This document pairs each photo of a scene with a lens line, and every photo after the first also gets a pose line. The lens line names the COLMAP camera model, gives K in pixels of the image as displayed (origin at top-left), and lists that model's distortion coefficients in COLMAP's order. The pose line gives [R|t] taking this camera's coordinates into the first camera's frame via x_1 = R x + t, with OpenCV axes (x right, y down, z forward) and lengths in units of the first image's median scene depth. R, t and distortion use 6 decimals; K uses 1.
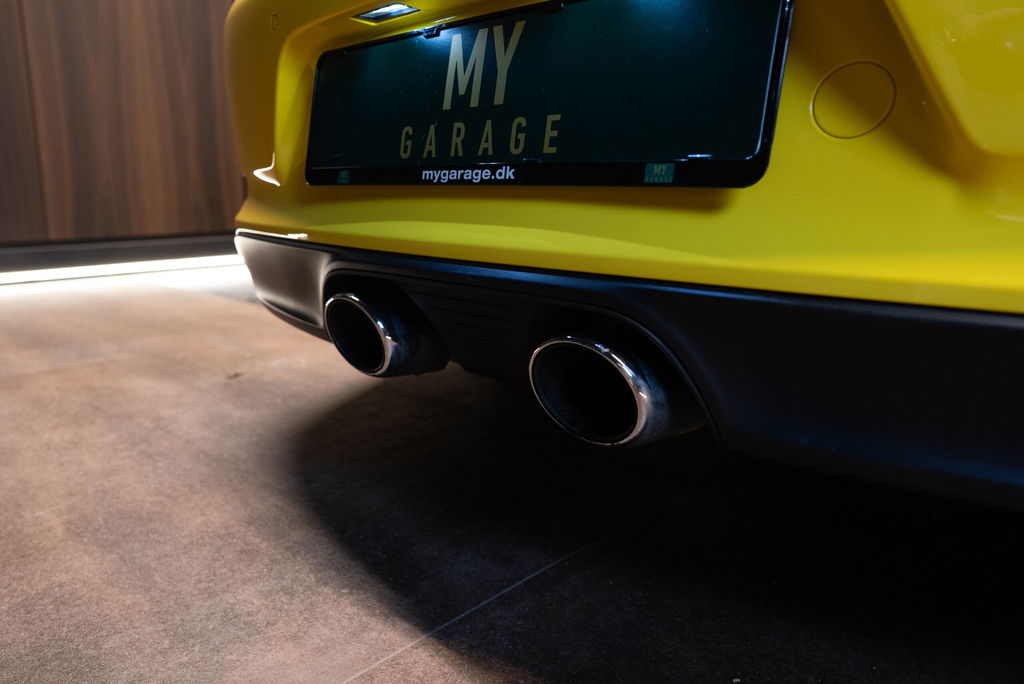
lens RADIAL K [[704.3, 0, 507.4], [0, 704.3, 339.8], [0, 0, 1]] dist [-0.008024, 0.013026]
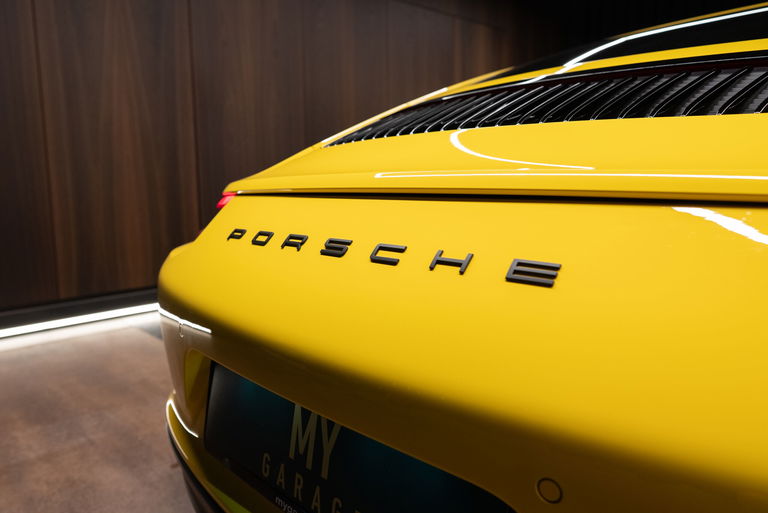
lens RADIAL K [[528.2, 0, 384.7], [0, 528.2, 255.4], [0, 0, 1]] dist [-0.008024, 0.013026]
pose [[0.998860, -0.023867, -0.041334, 0.064871], [0.020479, 0.996542, -0.080534, -0.279902], [0.043113, 0.079595, 0.995895, -0.020678]]
